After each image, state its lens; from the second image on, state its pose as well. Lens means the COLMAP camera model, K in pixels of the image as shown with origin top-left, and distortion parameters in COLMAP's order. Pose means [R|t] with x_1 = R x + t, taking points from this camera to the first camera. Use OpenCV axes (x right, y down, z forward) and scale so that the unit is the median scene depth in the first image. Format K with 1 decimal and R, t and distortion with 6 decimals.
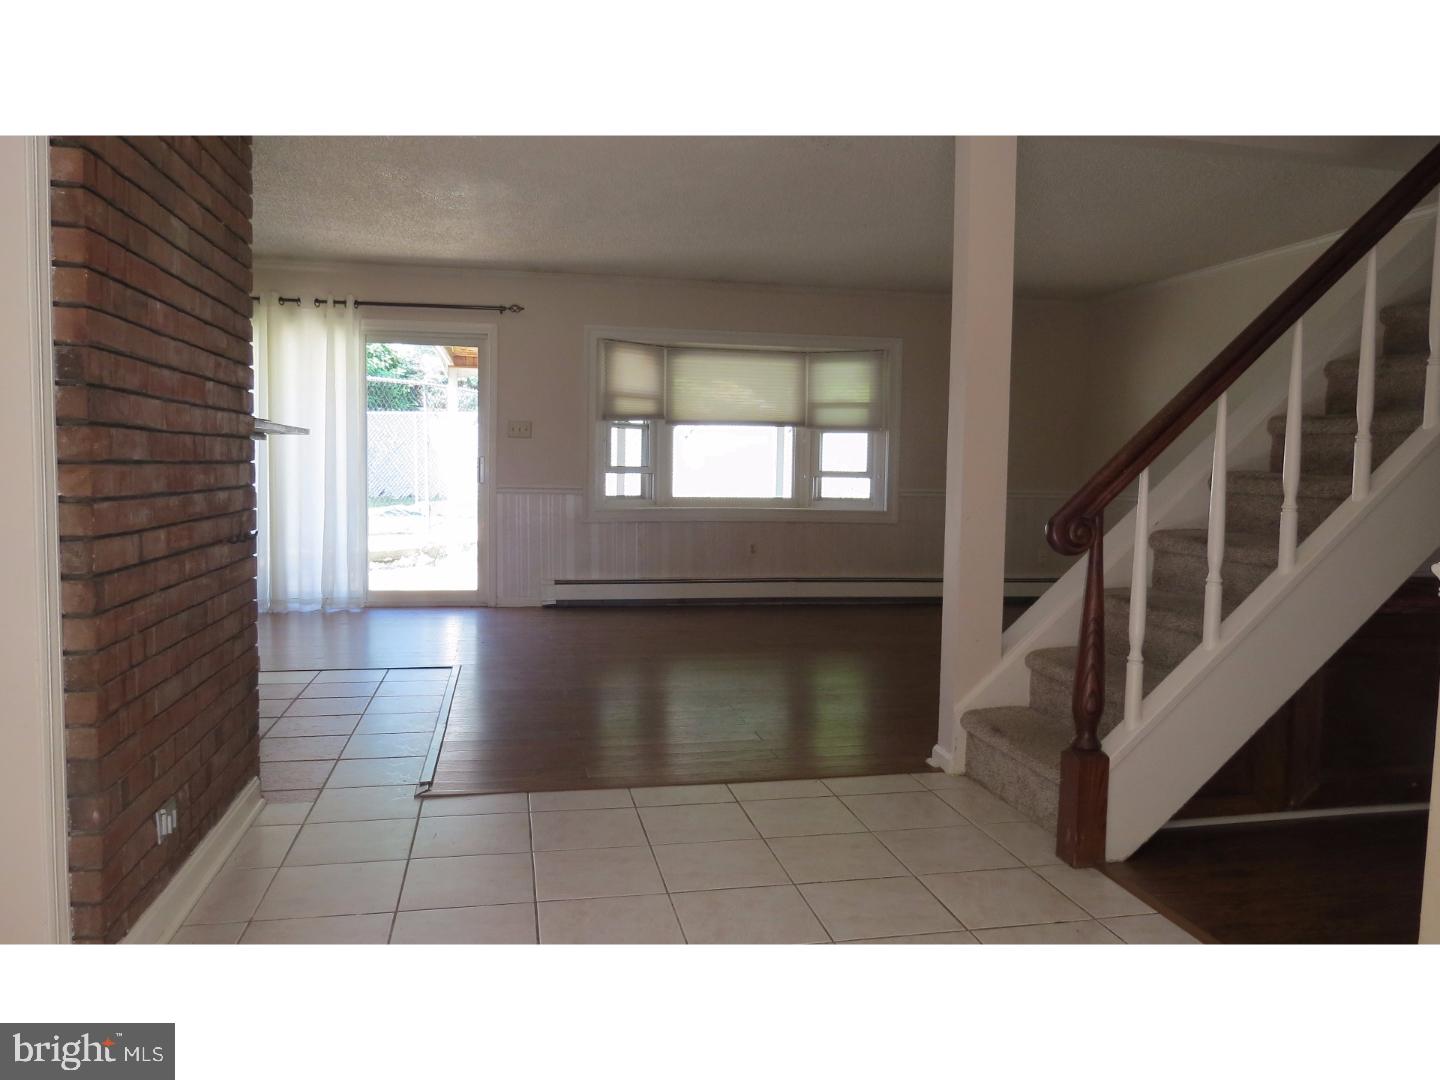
lens RADIAL K [[1023.2, 0, 718.8], [0, 1023.2, 537.3], [0, 0, 1]] dist [-0.023585, 0.001657]
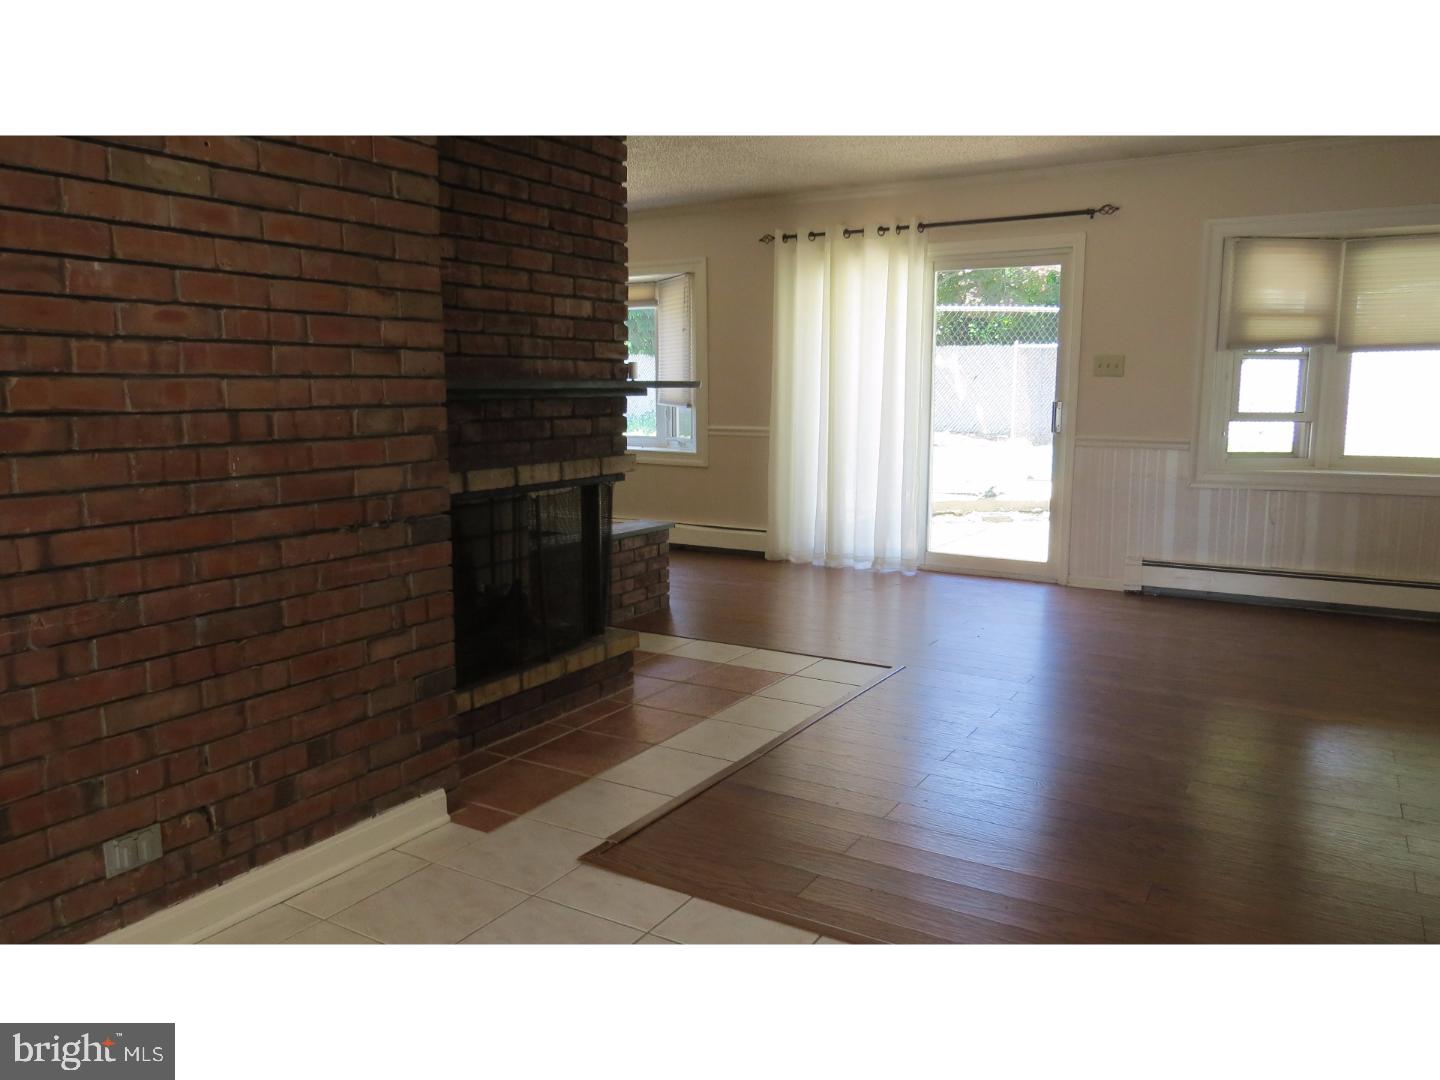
lens RADIAL K [[1023.2, 0, 720.2], [0, 1023.2, 546.1], [0, 0, 1]] dist [-0.023585, 0.001657]
pose [[0.734093, 0.088034, -0.673318, 0.125210], [-0.036668, 0.995253, 0.090148, -0.026801], [0.678058, -0.041487, 0.733836, 0.212950]]
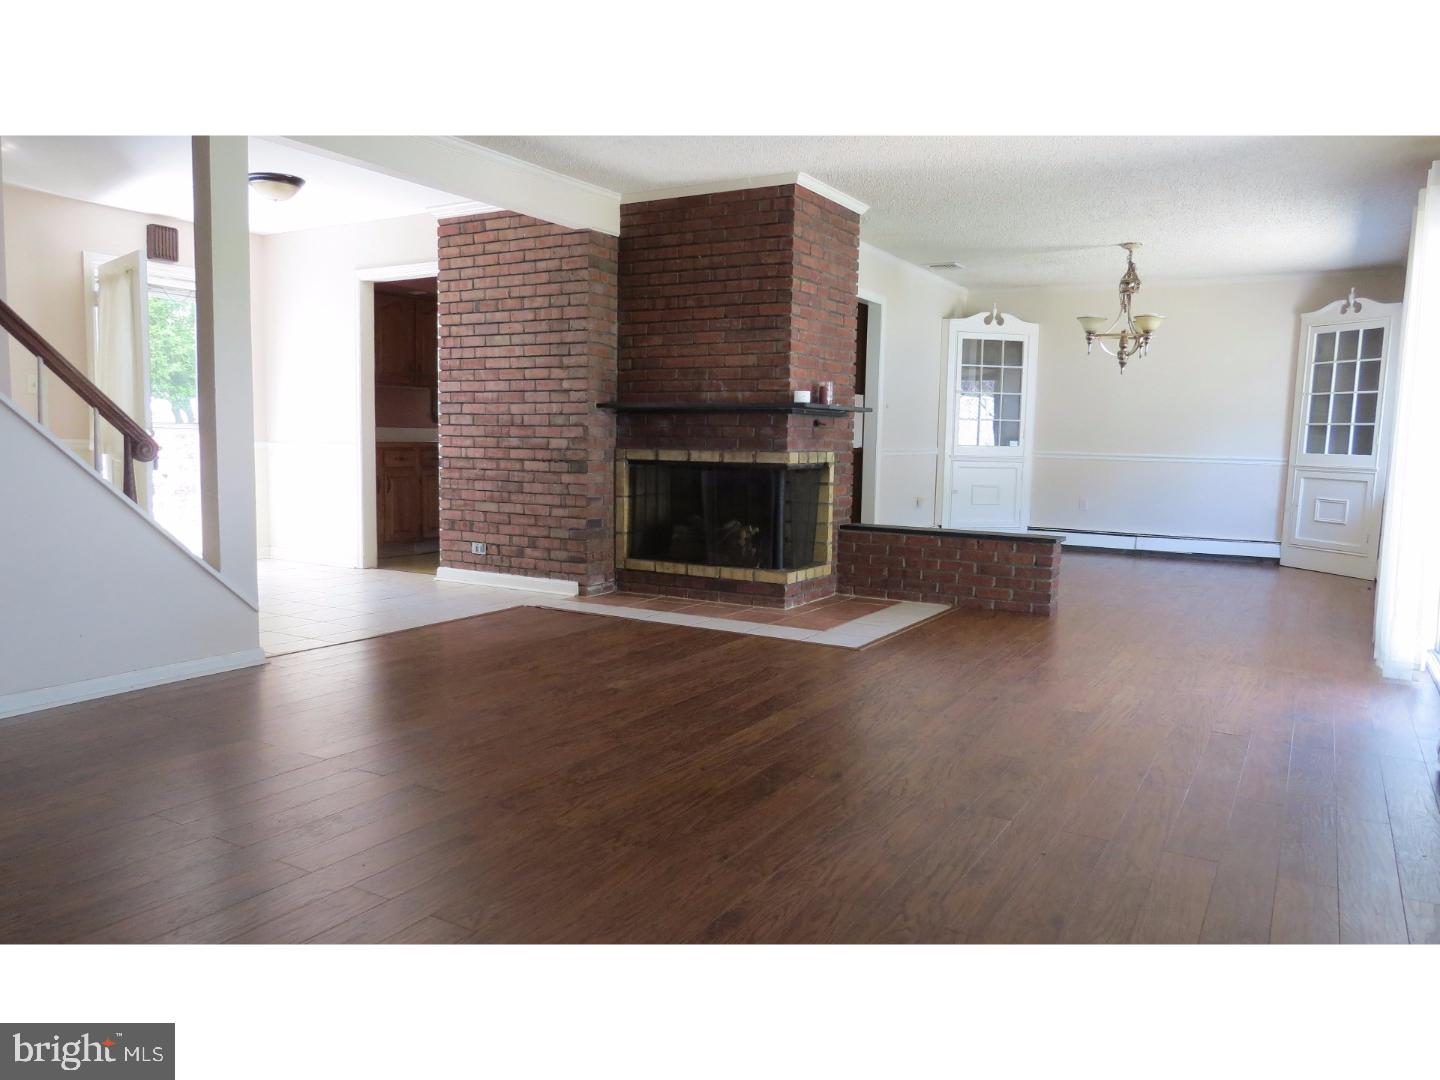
lens RADIAL K [[1023.2, 0, 719.4], [0, 1023.2, 540.7], [0, 0, 1]] dist [-0.023585, 0.001657]
pose [[-0.672974, 0.050861, -0.737916, 0.348775], [-0.077811, 0.987229, 0.139009, -0.061937], [0.735562, 0.150968, -0.660422, 1.040703]]
